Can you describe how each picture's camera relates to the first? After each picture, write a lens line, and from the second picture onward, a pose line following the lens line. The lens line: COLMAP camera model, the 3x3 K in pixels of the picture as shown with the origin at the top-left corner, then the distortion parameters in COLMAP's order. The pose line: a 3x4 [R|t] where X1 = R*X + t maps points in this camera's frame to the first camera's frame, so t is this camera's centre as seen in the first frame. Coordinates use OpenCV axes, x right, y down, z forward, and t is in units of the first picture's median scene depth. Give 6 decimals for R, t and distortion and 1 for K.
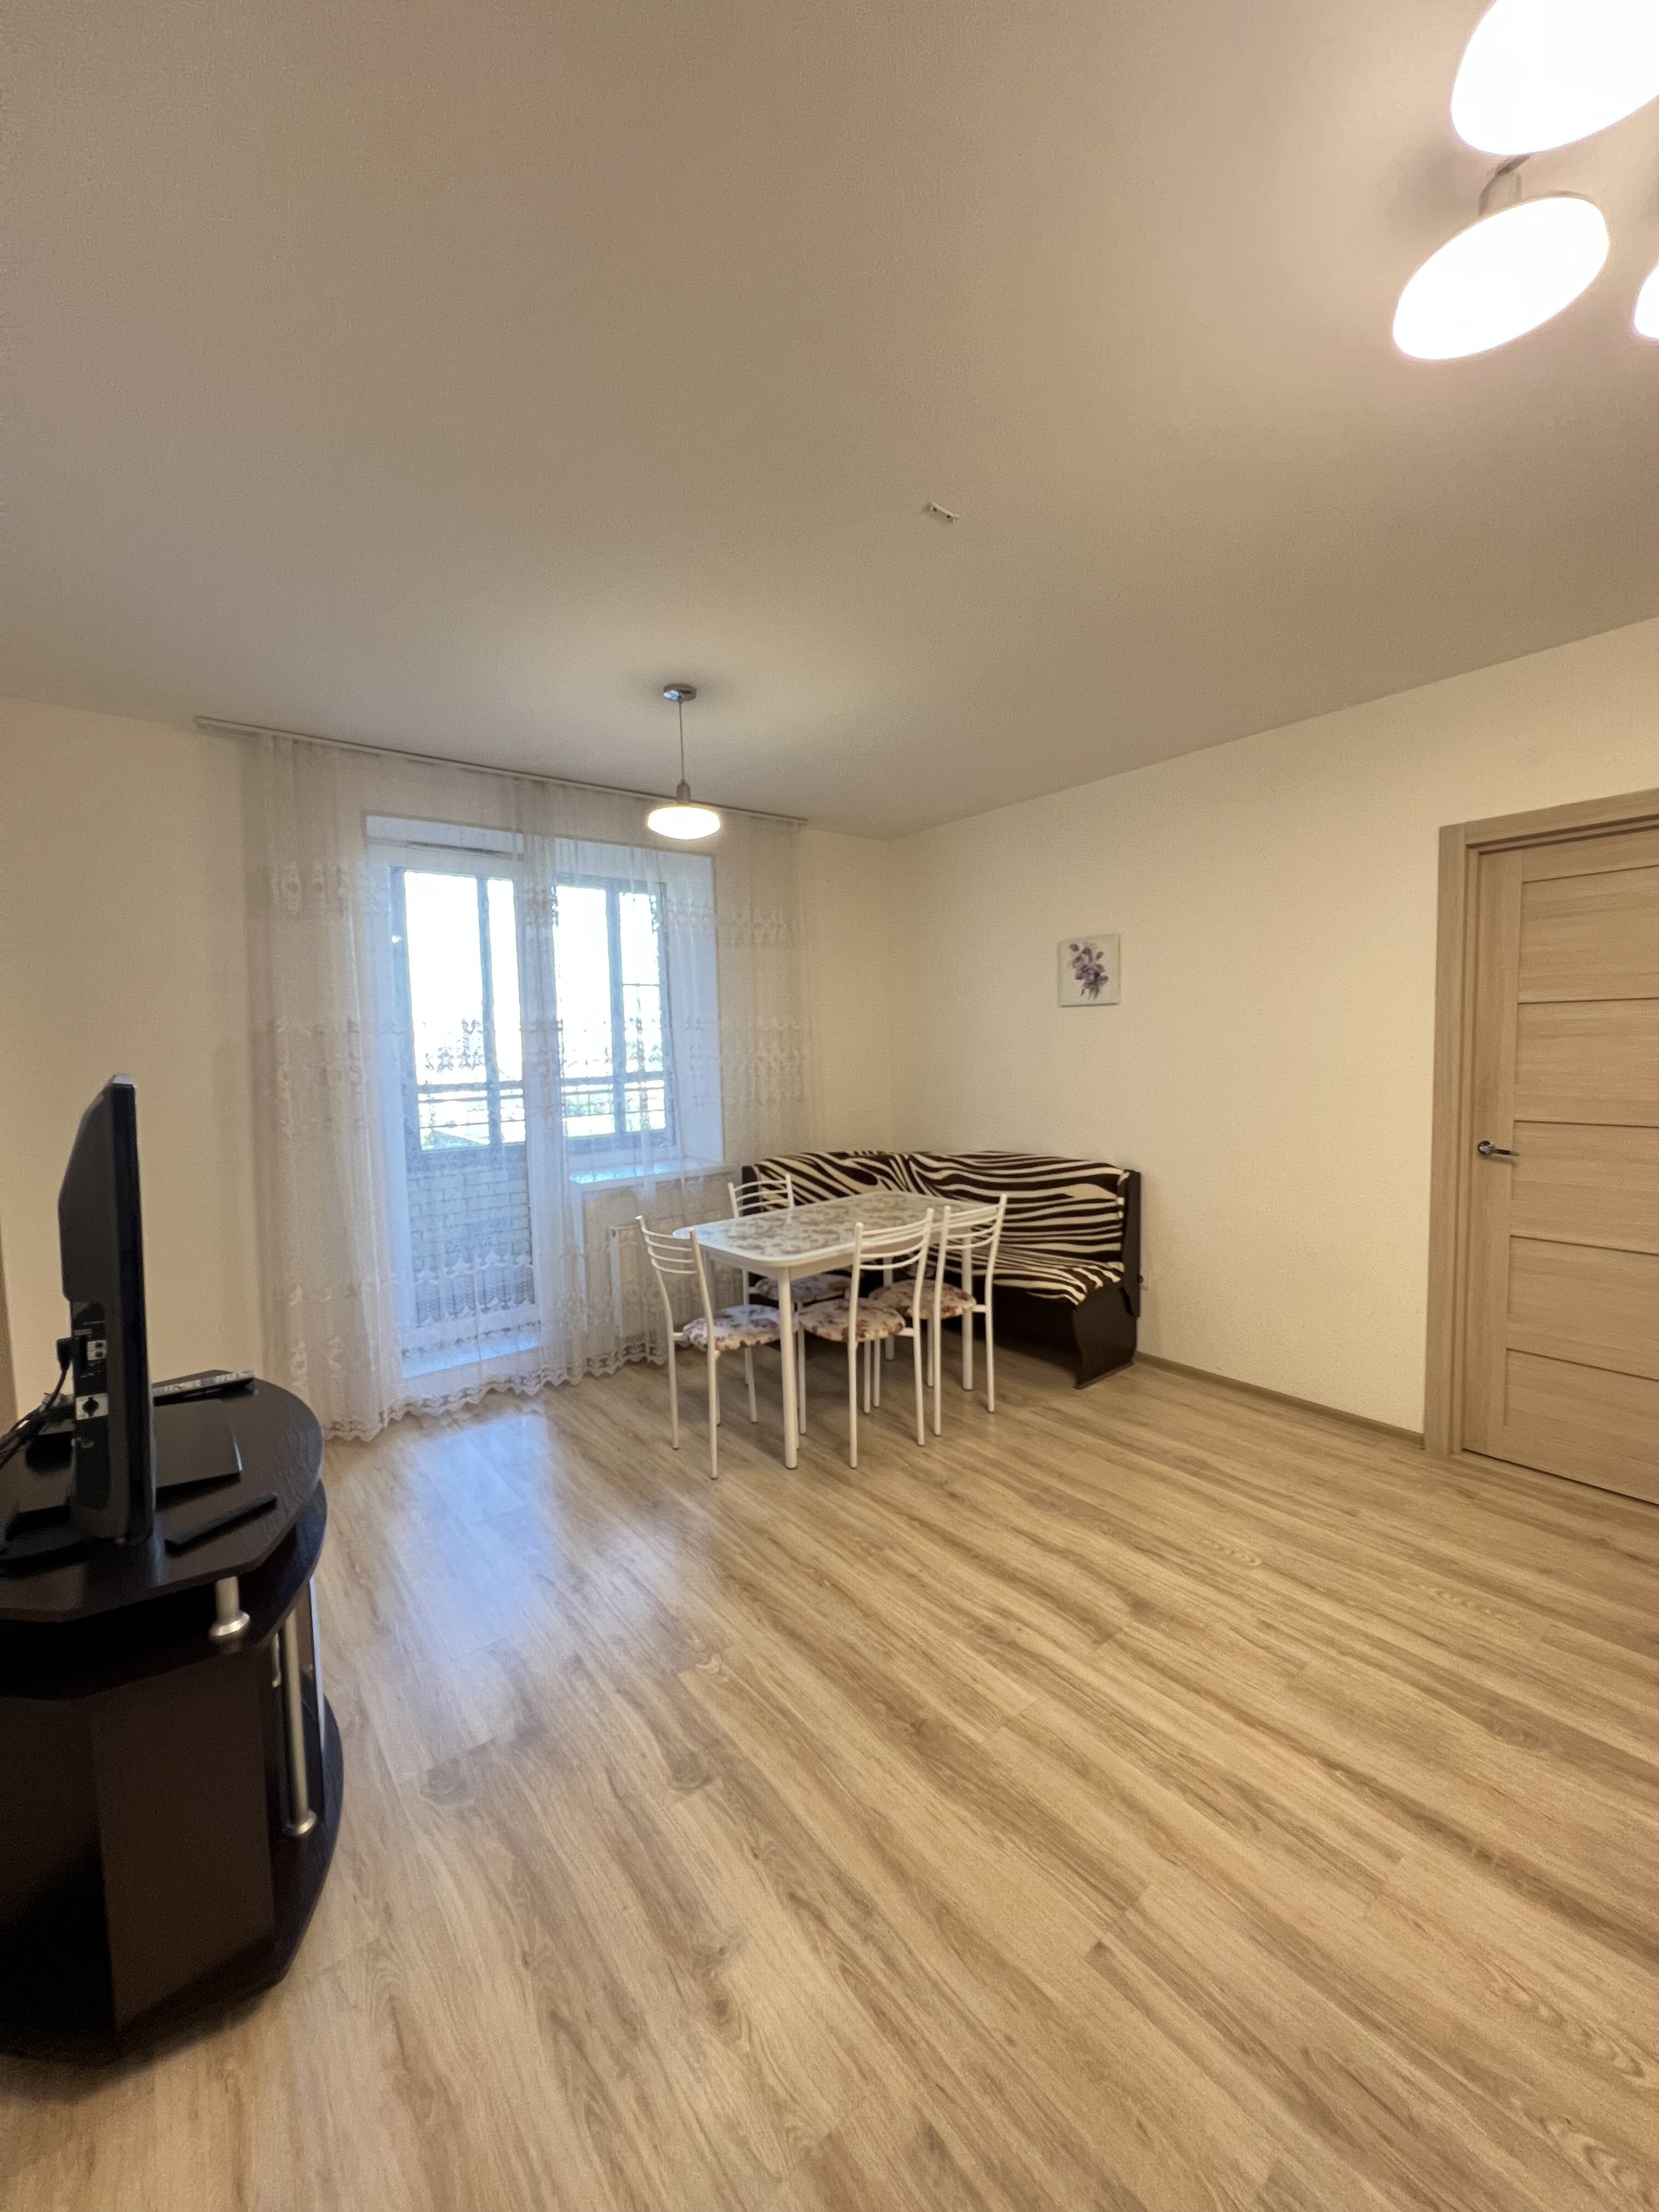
lens RADIAL K [[877.7, 0, 830.3], [0, 877.7, 1100.0], [0, 0, 1]] dist [-0.000726, -0.000146]
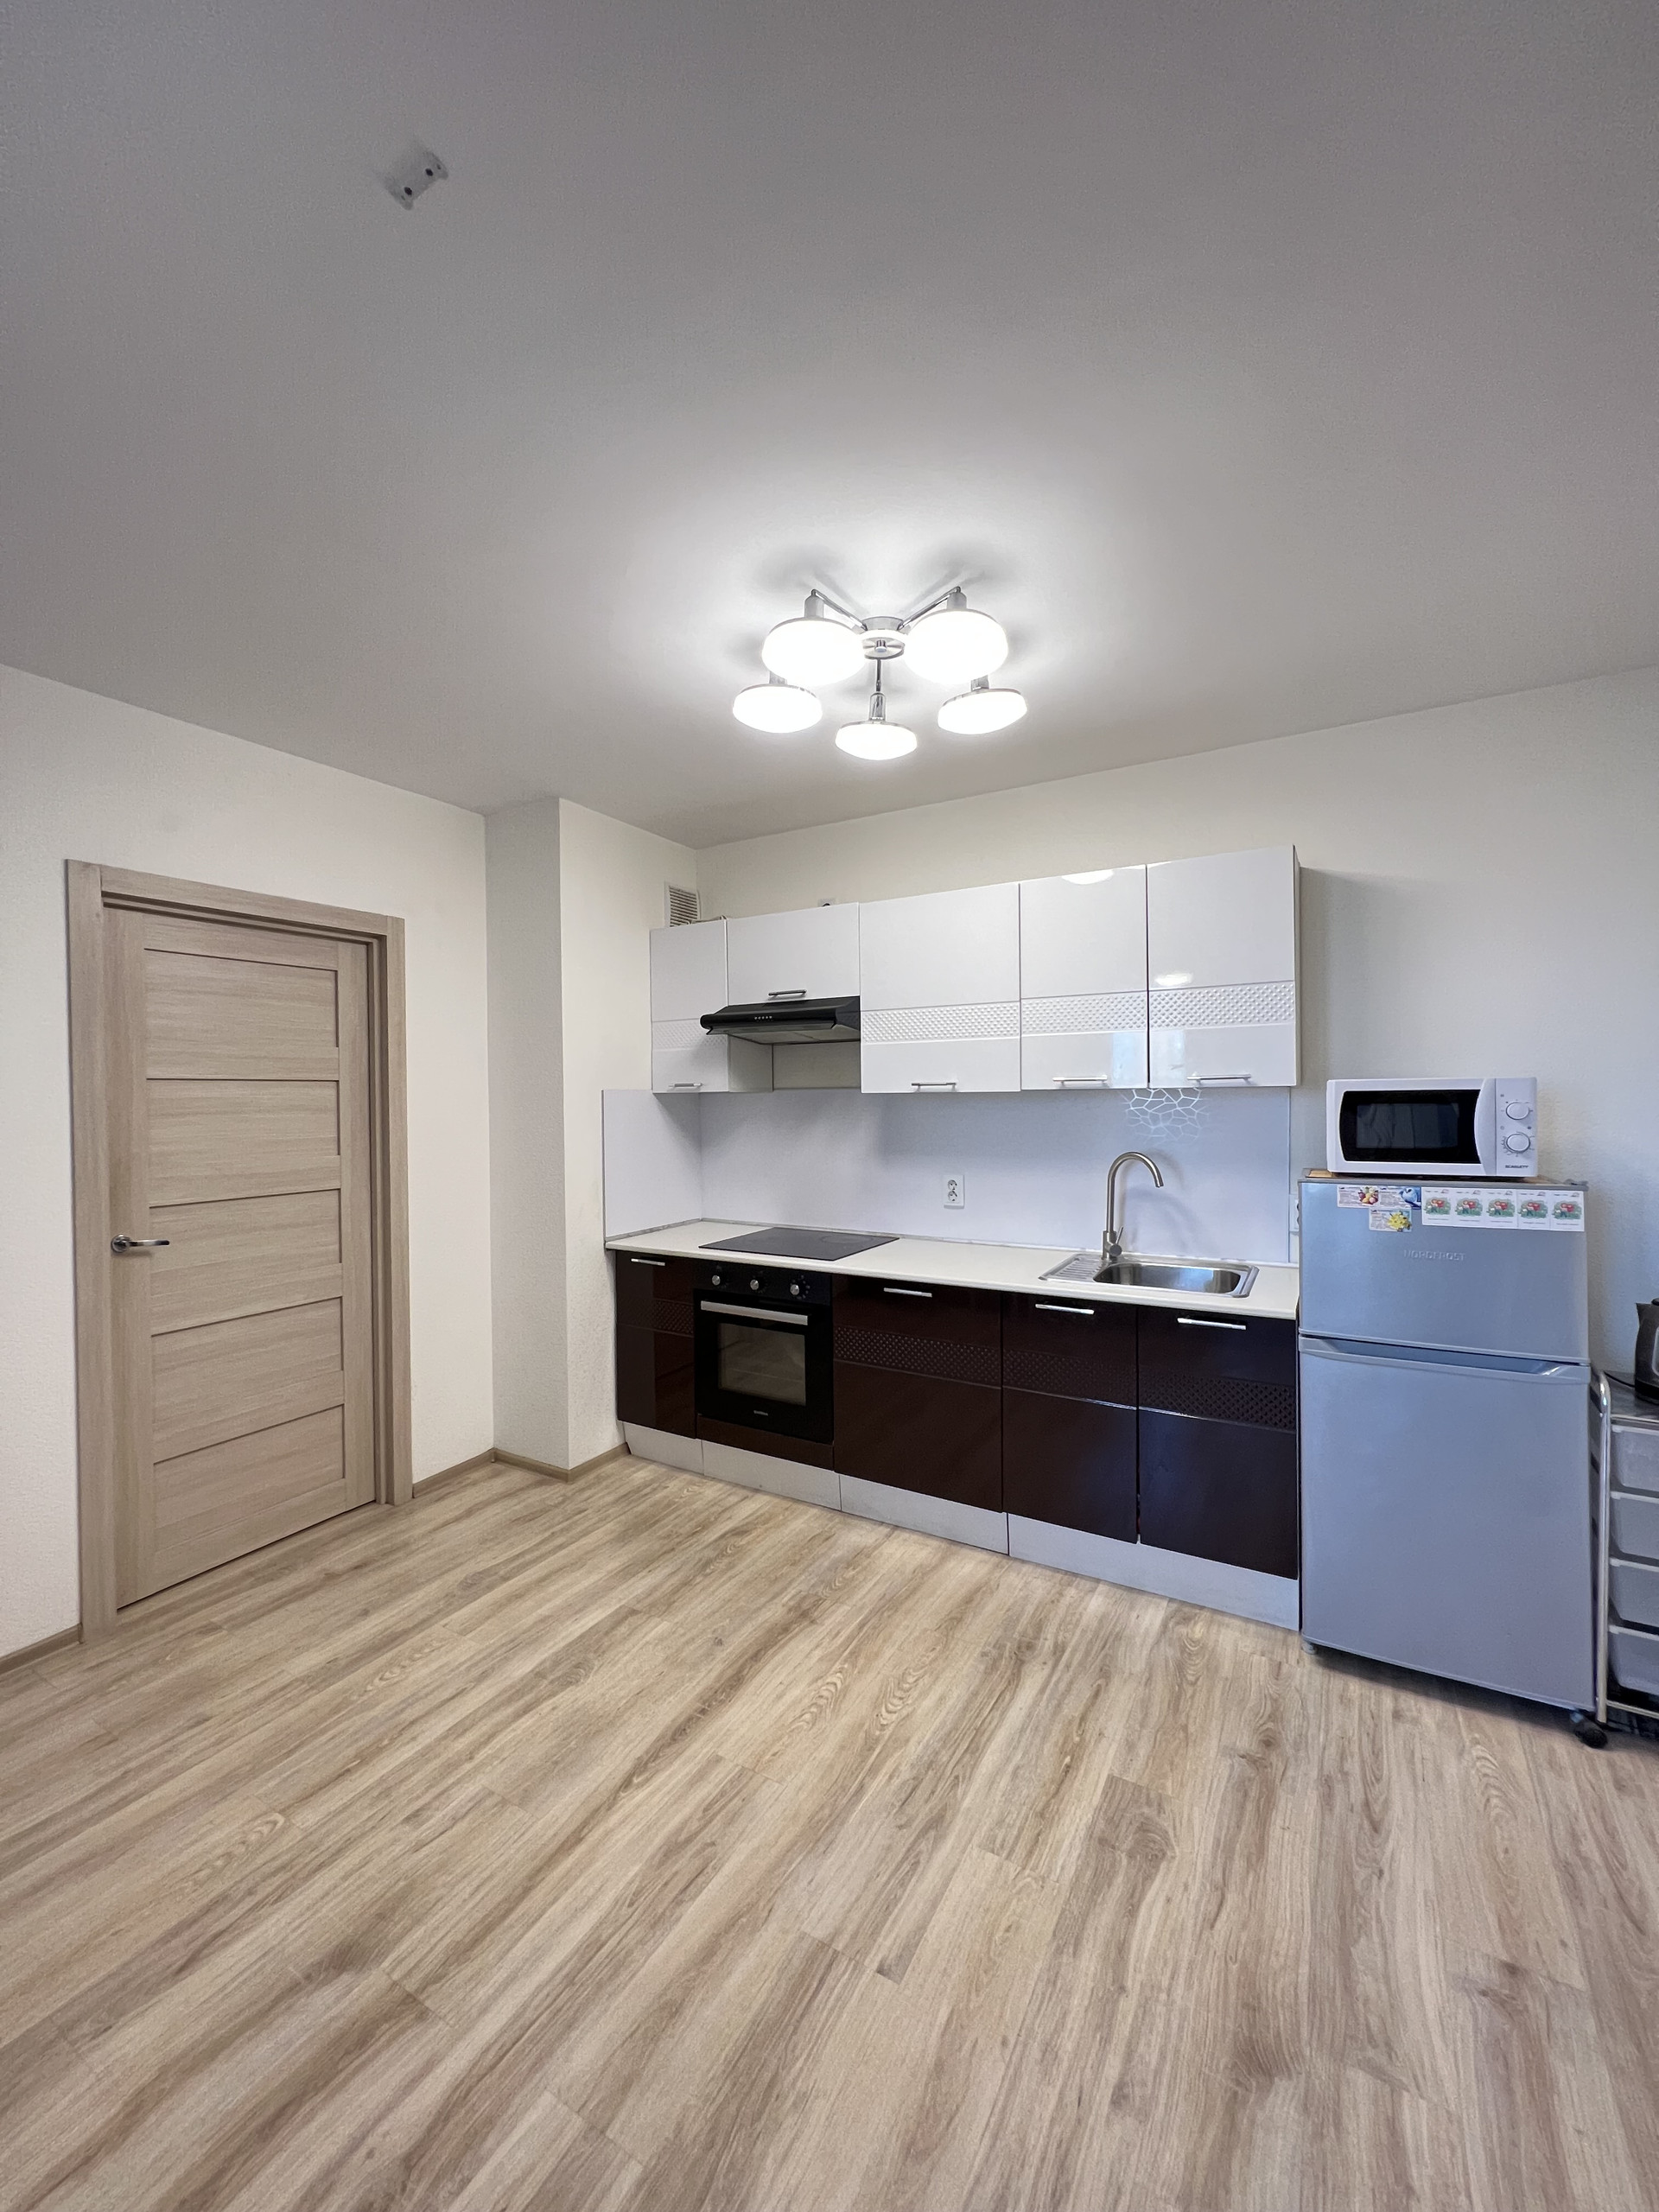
lens RADIAL K [[877.7, 0, 833.8], [0, 877.7, 1109.5], [0, 0, 1]] dist [-0.000726, -0.000146]
pose [[-0.364921, 0.013628, 0.930939, -0.471399], [0.084158, 0.996282, 0.018405, -0.050989], [-0.927227, 0.085063, -0.364712, 0.976772]]
